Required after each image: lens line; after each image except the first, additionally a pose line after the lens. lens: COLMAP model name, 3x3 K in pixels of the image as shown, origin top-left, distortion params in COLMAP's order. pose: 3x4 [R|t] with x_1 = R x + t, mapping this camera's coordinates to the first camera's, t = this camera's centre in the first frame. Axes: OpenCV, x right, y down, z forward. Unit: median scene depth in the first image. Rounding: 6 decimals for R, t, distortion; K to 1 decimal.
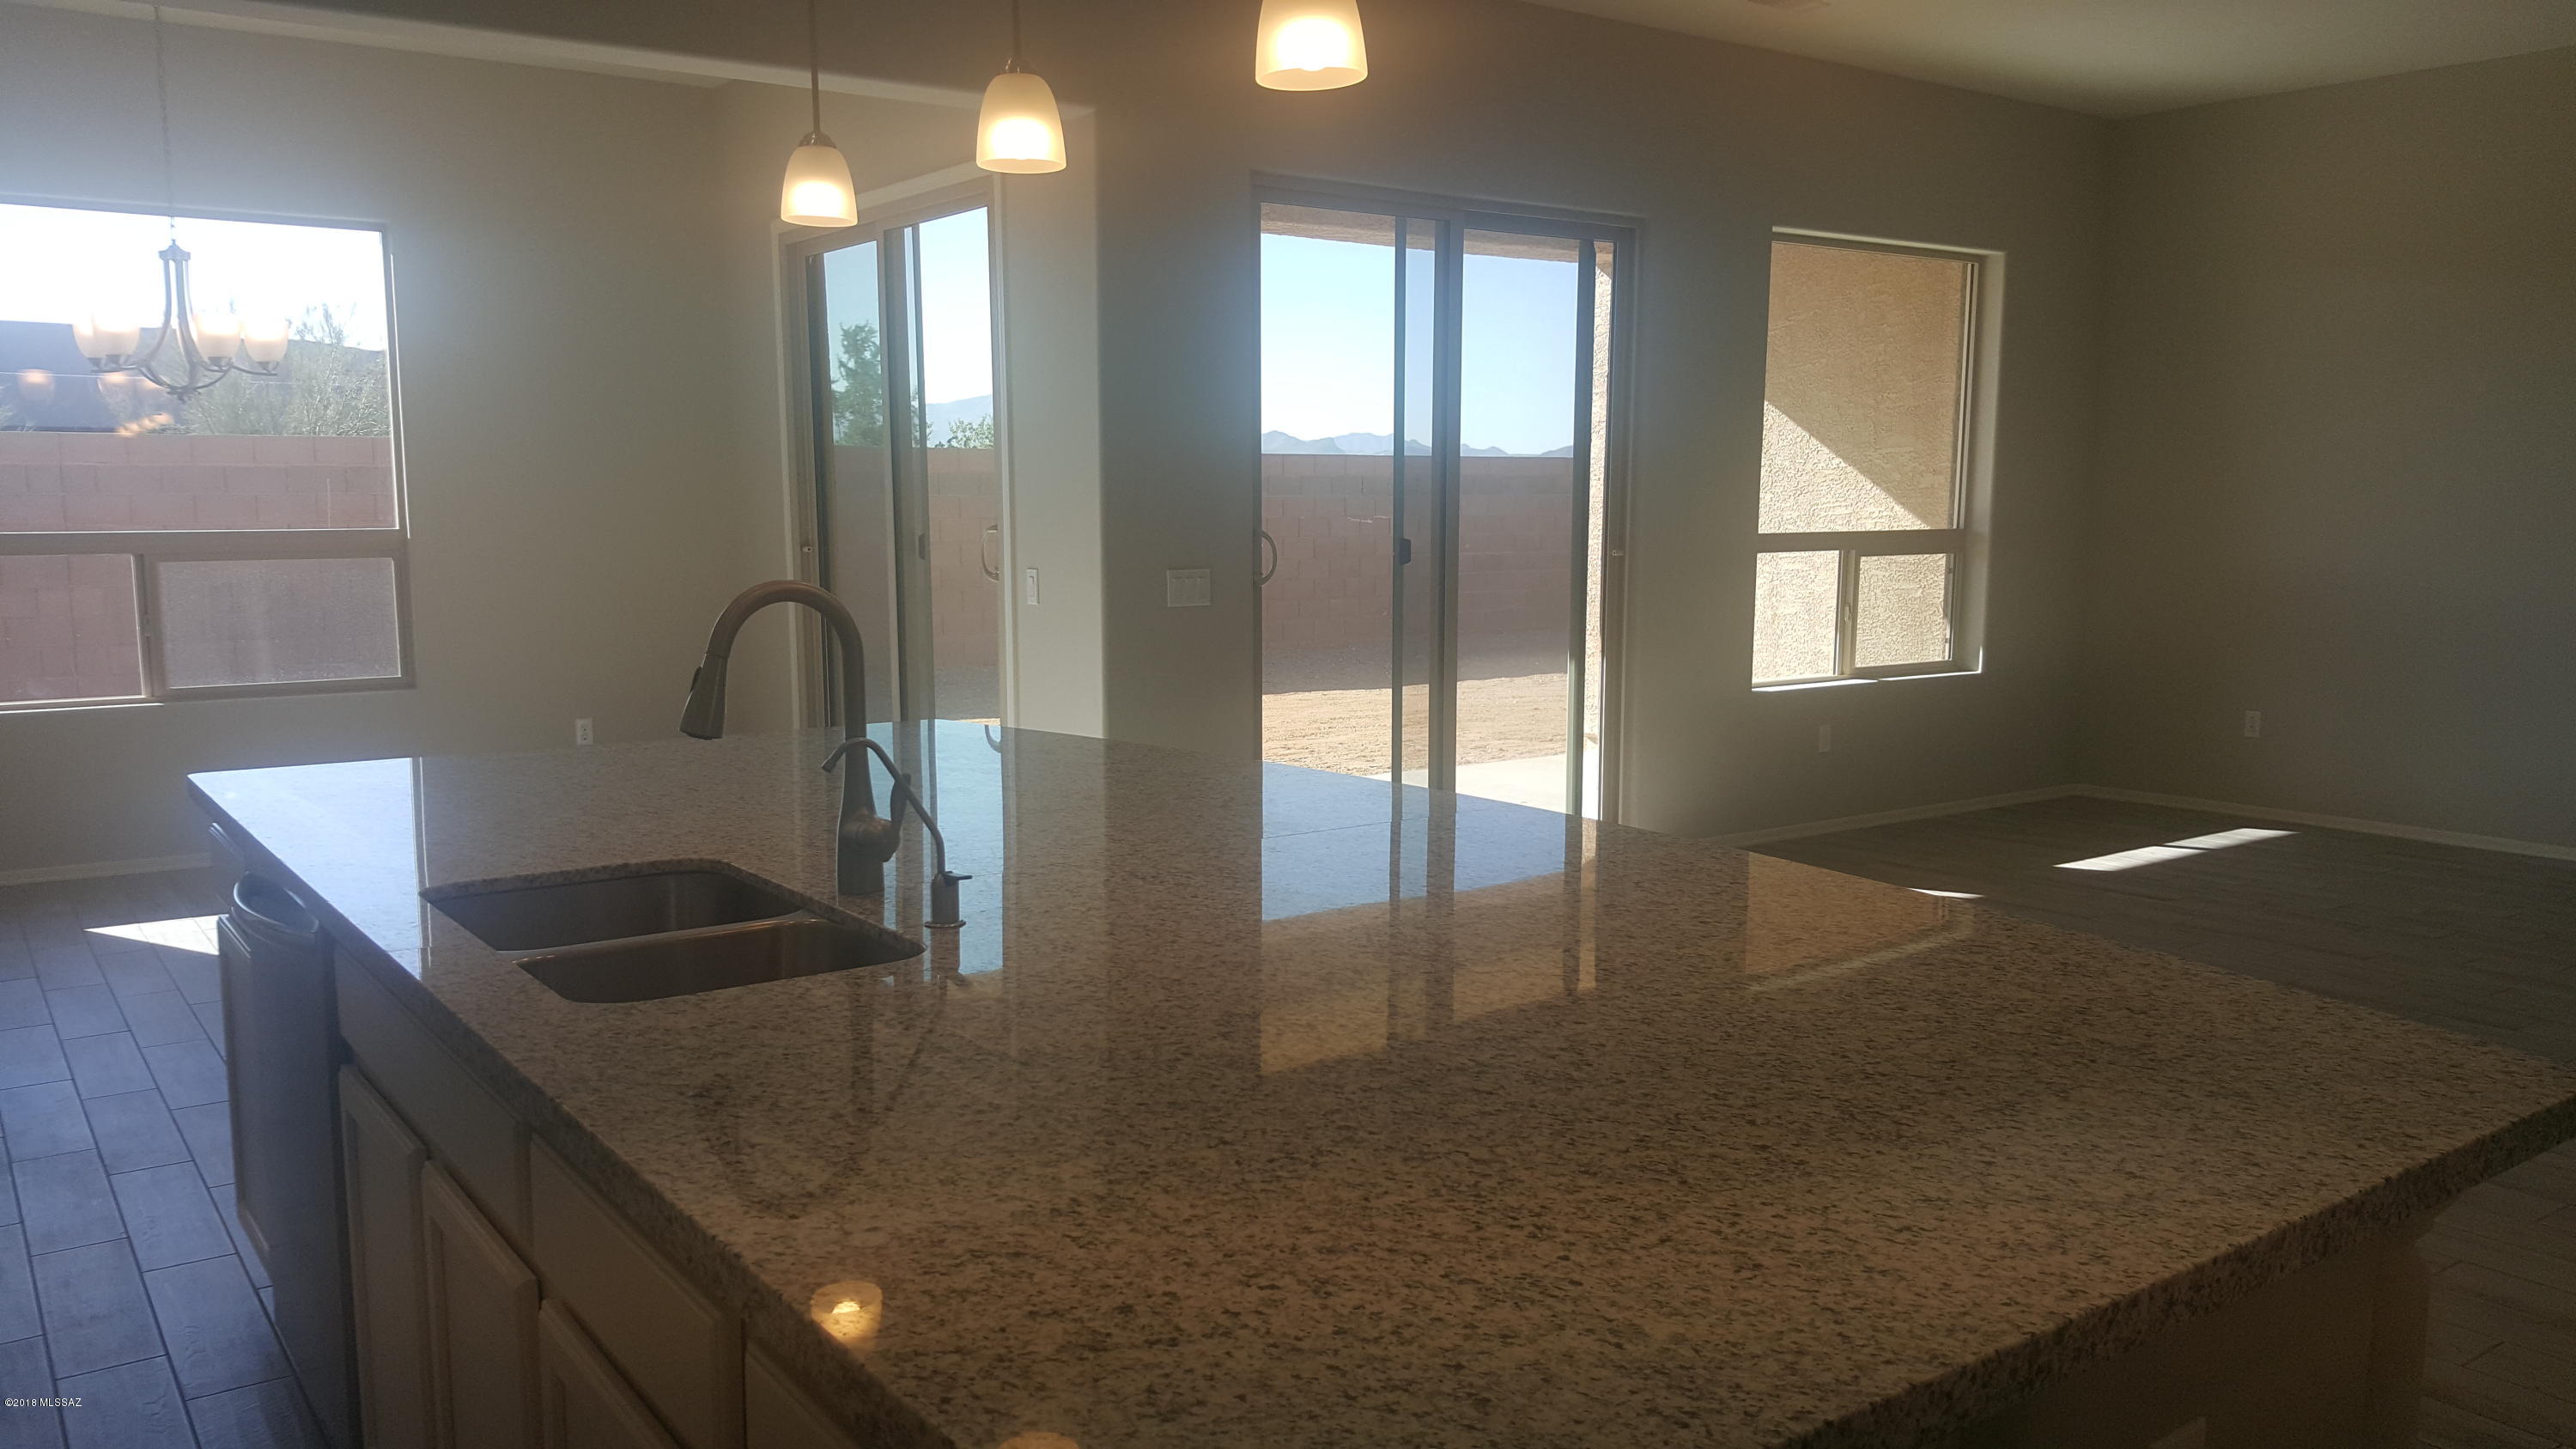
lens RADIAL K [[1872.7, 0, 1291.1], [0, 1872.7, 731.4], [0, 0, 1]] dist [0.057435, -0.118997]
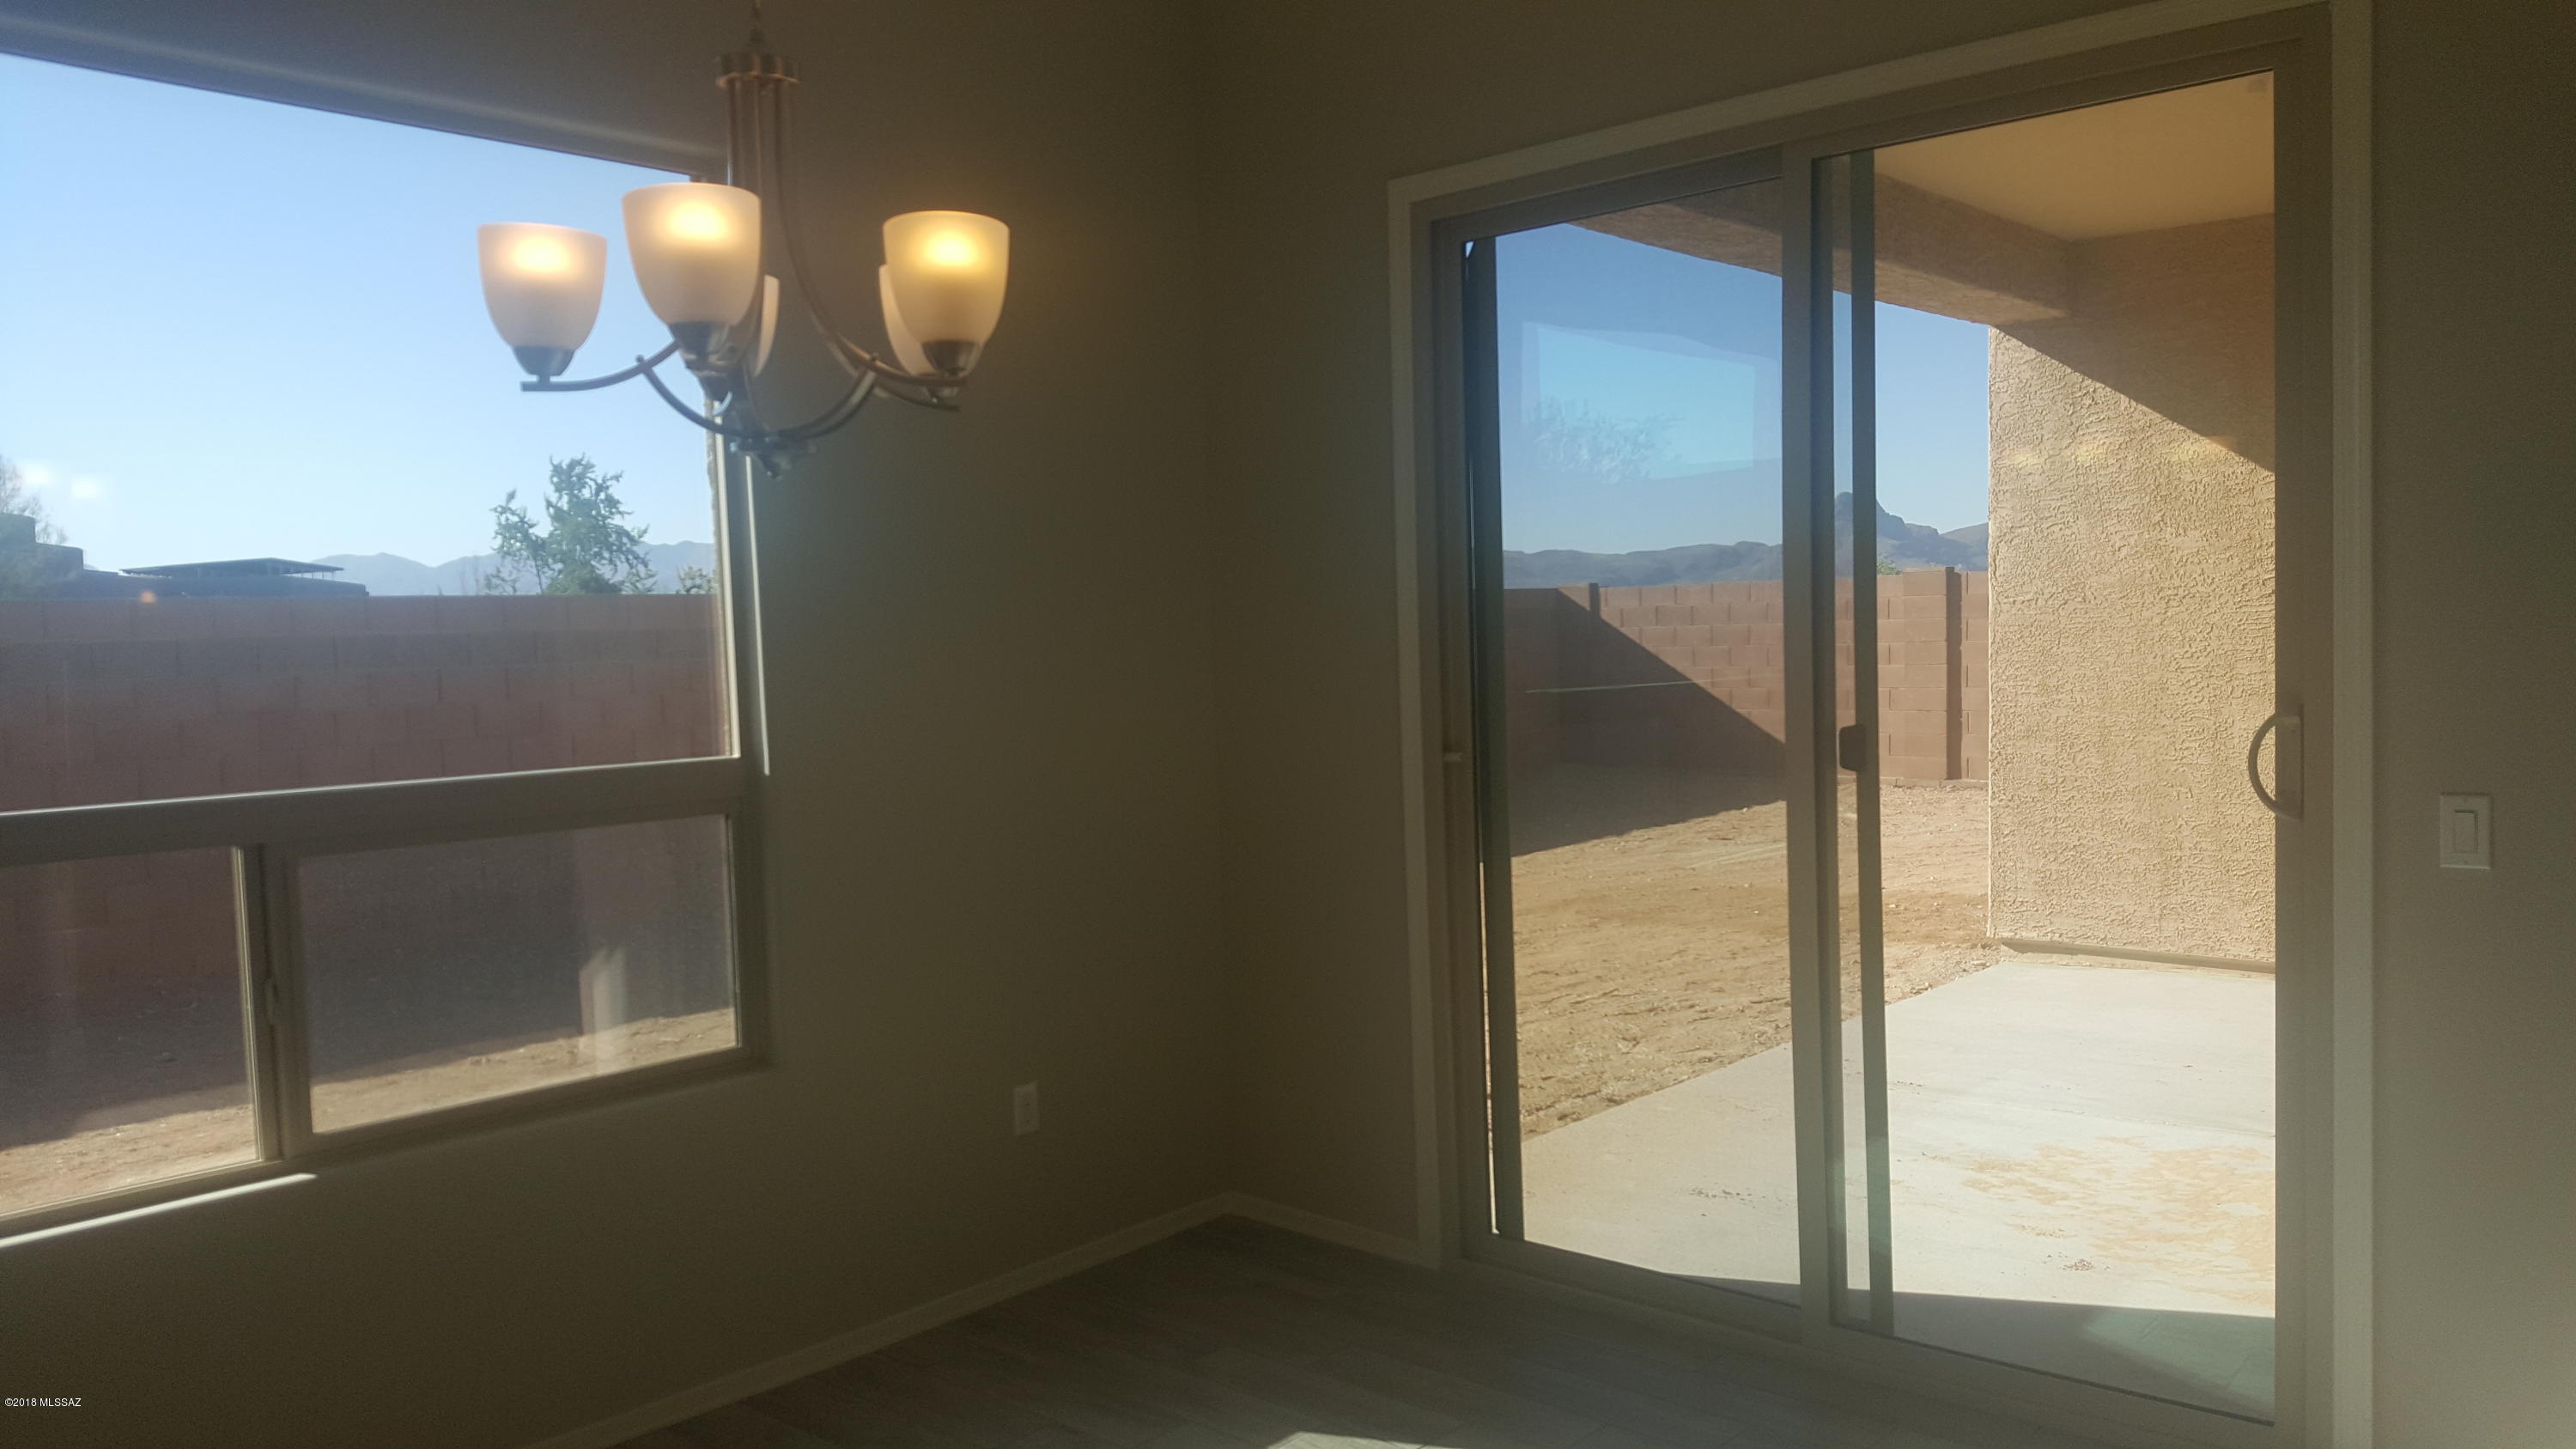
lens RADIAL K [[1872.7, 0, 1304.3], [0, 1872.7, 742.9], [0, 0, 1]] dist [0.057435, -0.118997]
pose [[0.977008, -0.045799, 0.208226, -0.088973], [0.059456, 0.996438, -0.059809, -0.014918], [-0.204745, 0.070814, 0.976250, 0.098383]]
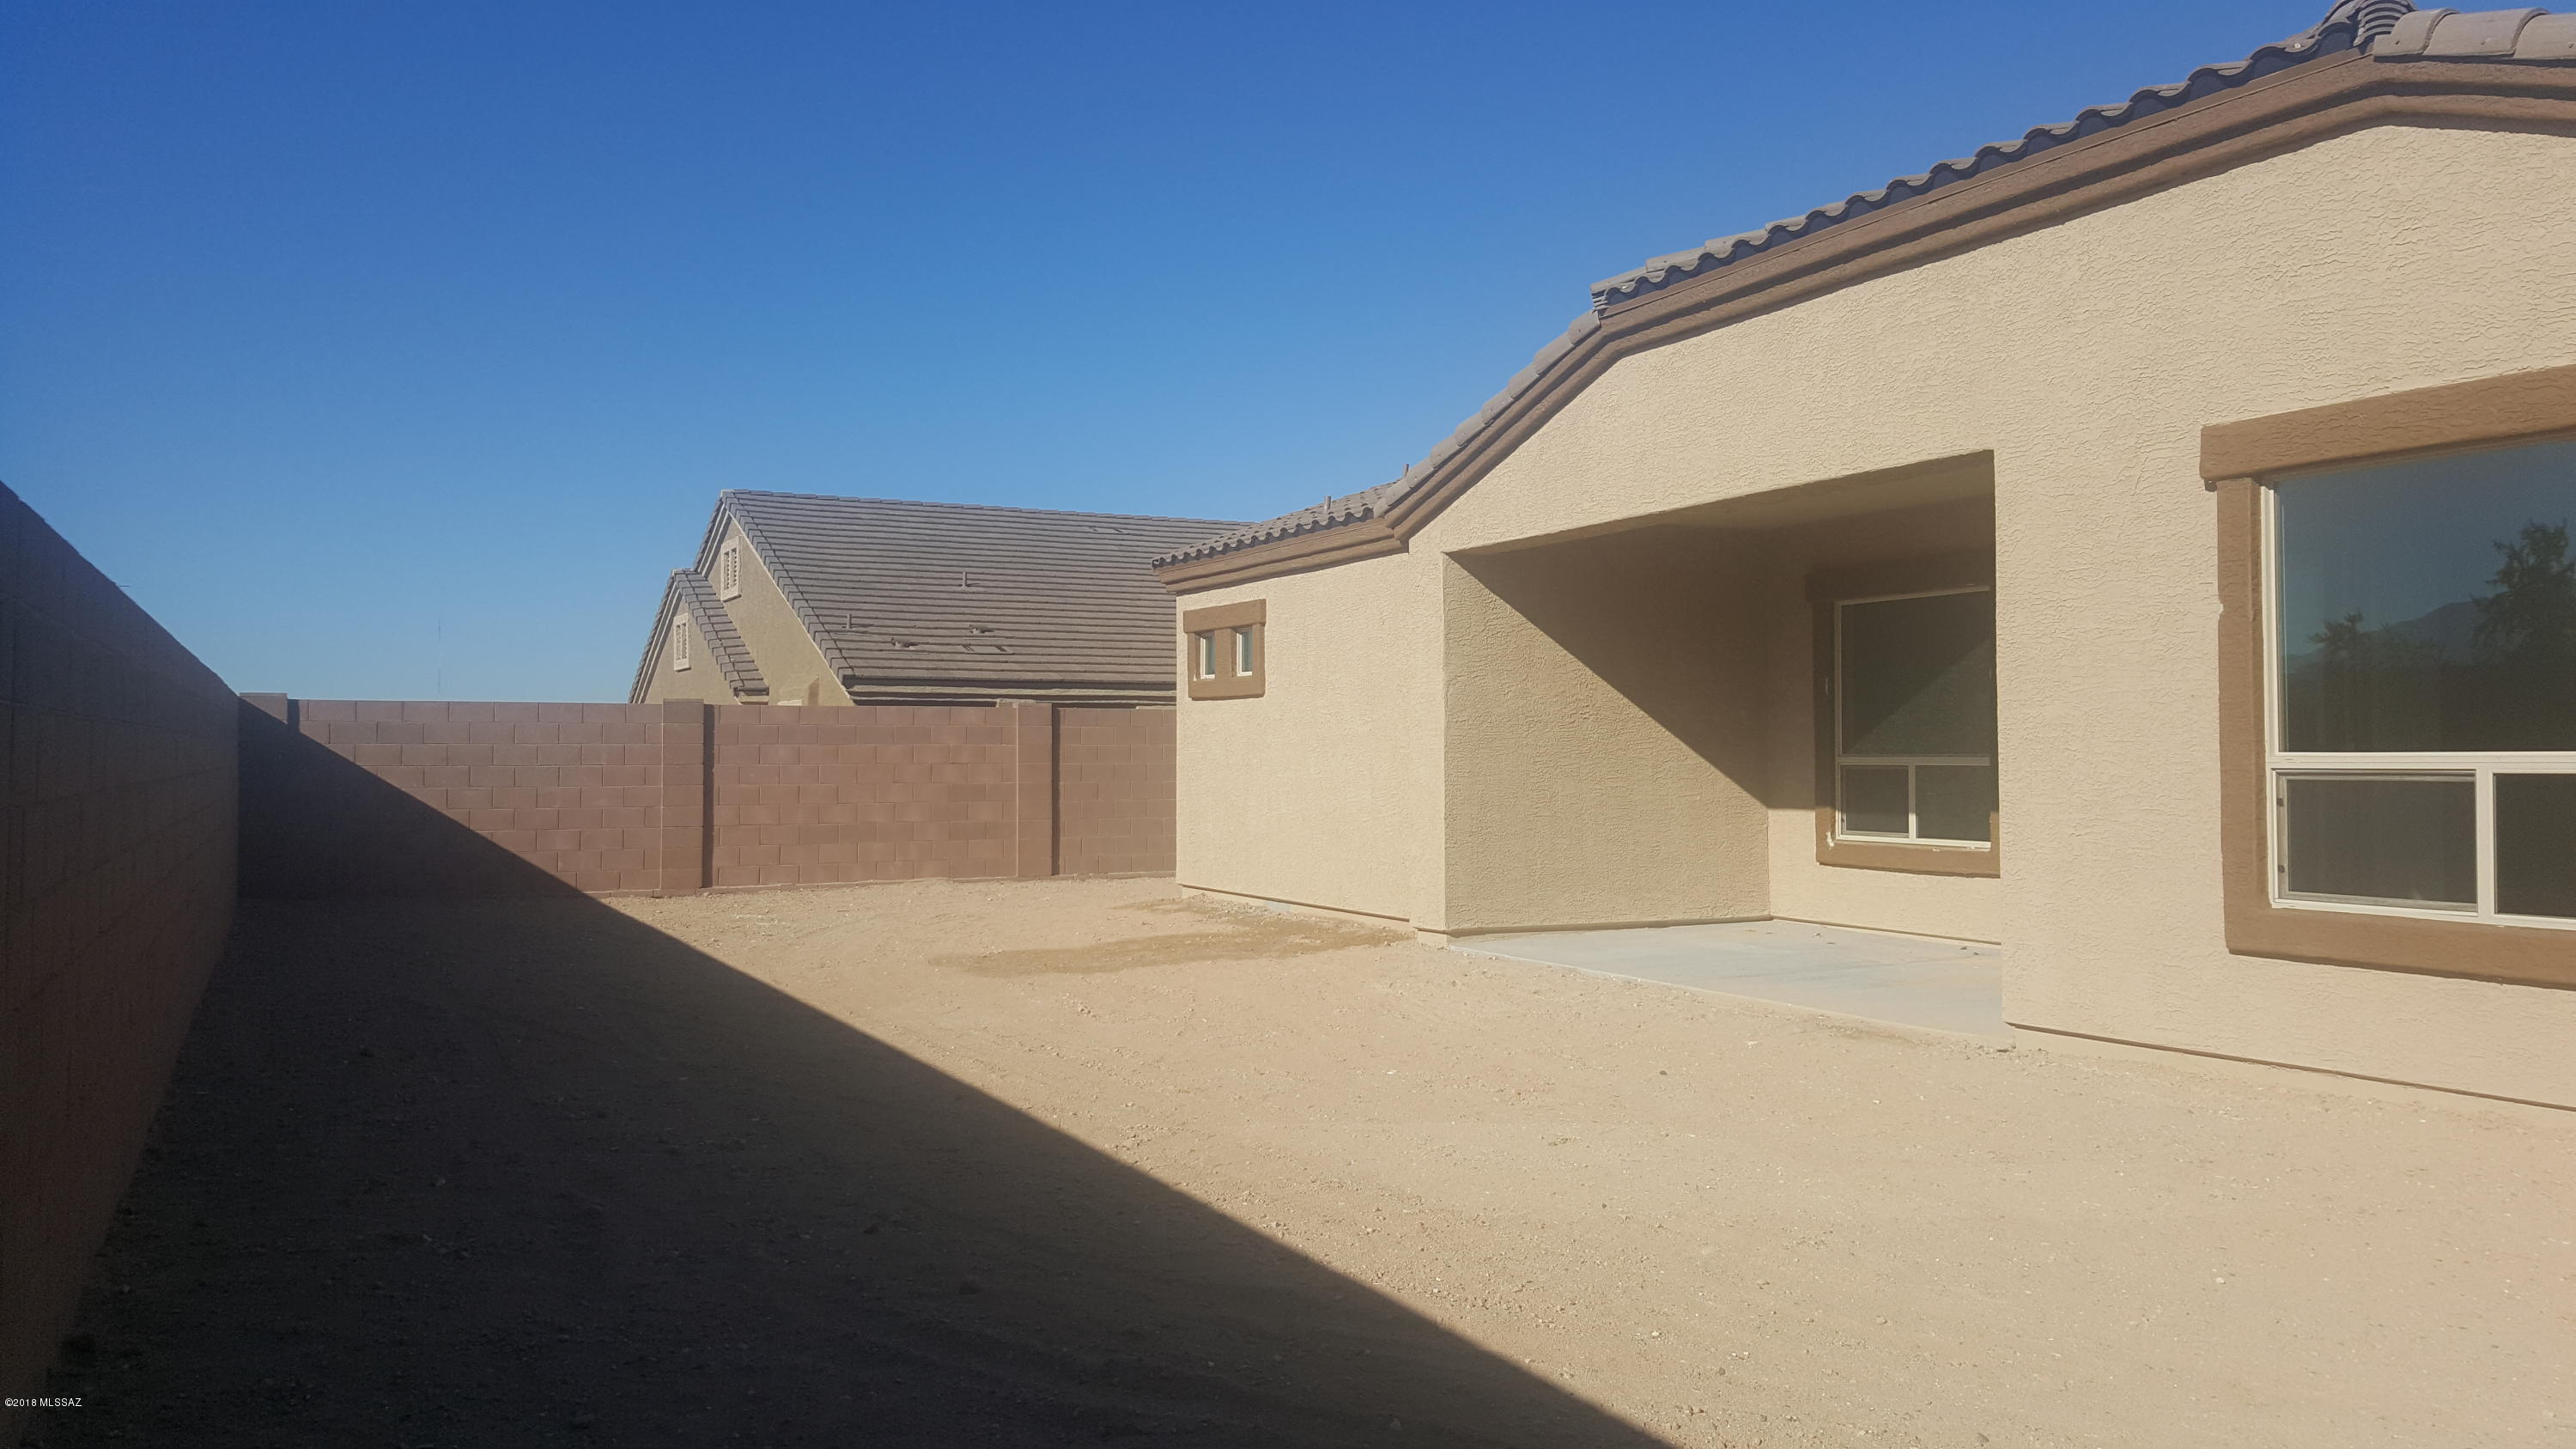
lens RADIAL K [[1872.7, 0, 1261.1], [0, 1872.7, 719.2], [0, 0, 1]] dist [0.057435, -0.118997]
pose [[0.192536, 0.012221, 0.981214, -0.358831], [0.127148, 0.991182, -0.037295, -0.034087], [-0.973018, 0.131940, 0.189285, 0.292082]]
